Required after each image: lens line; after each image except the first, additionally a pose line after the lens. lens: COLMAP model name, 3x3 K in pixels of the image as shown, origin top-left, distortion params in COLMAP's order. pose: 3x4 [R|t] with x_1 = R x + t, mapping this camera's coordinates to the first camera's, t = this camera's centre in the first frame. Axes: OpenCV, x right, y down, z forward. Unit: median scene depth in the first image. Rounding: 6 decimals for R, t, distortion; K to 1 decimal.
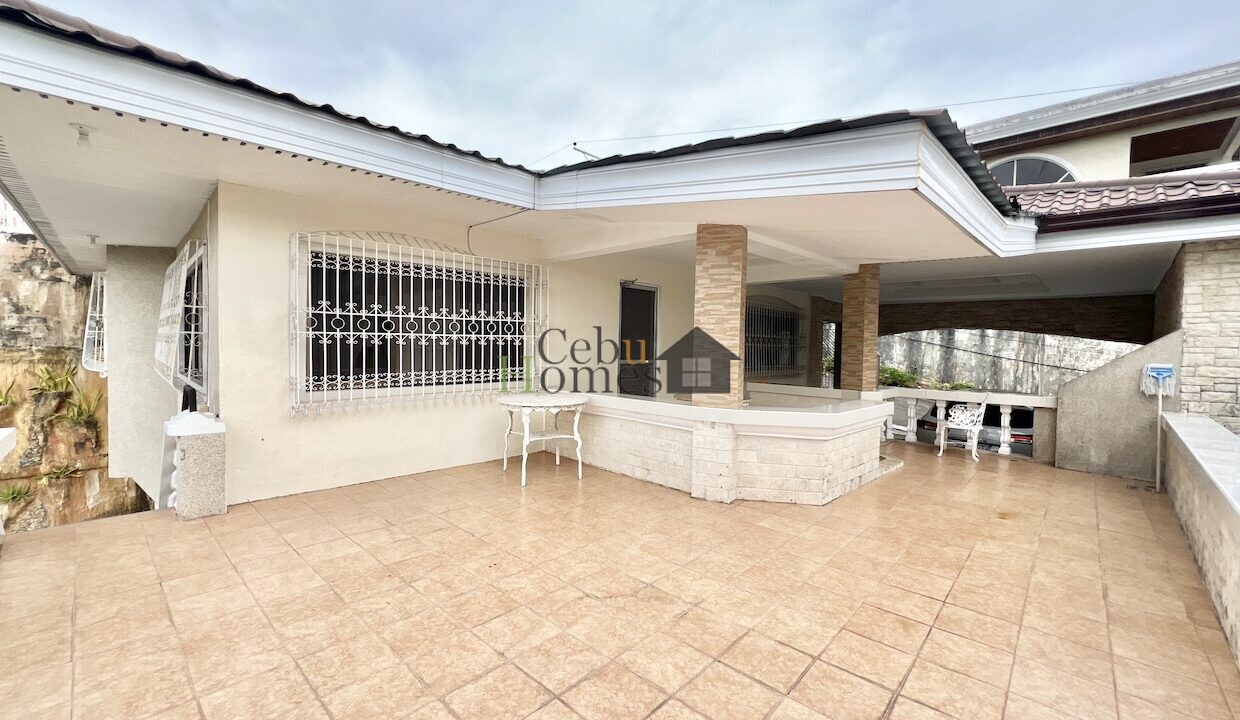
lens RADIAL K [[492.5, 0, 619.4], [0, 492.5, 359.4], [0, 0, 1]] dist [-0.004535, 0.001227]
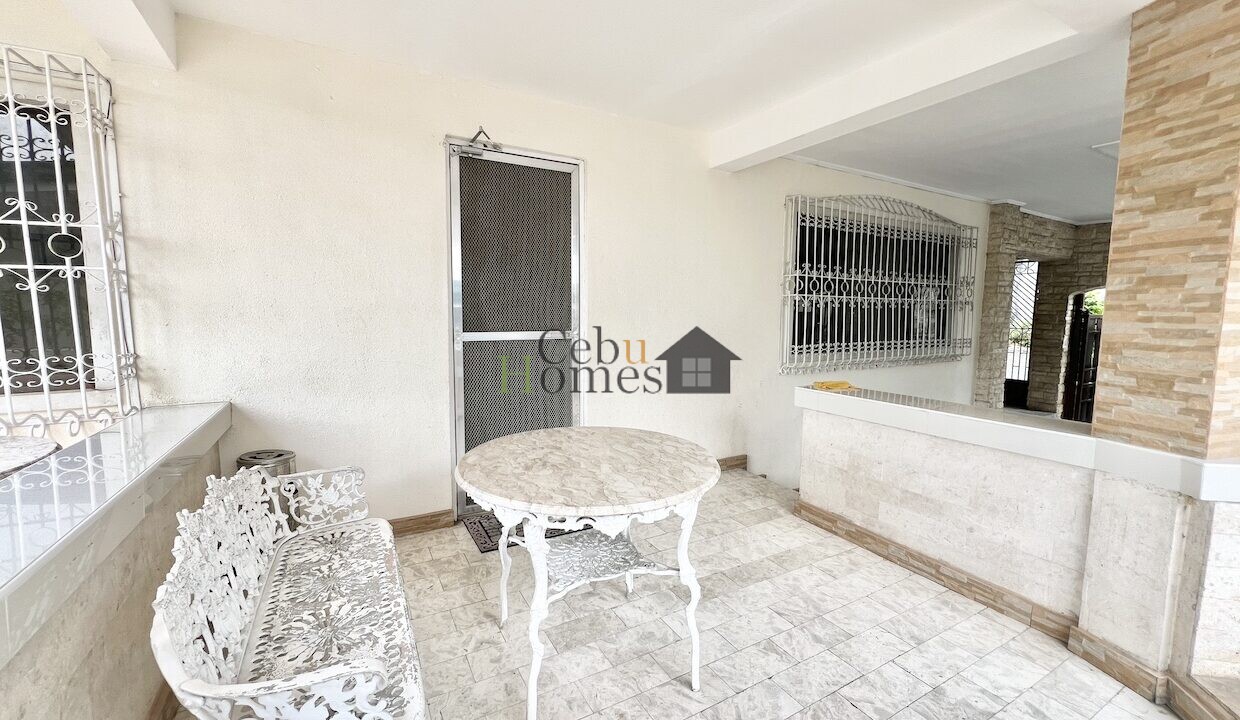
lens RADIAL K [[492.5, 0, 621.1], [0, 492.5, 359.3], [0, 0, 1]] dist [-0.004535, 0.001227]
pose [[0.964530, 0.012456, -0.263680, 0.534052], [0.005688, 0.997673, 0.067938, -0.009571], [0.263913, -0.067029, 0.962215, 1.348347]]
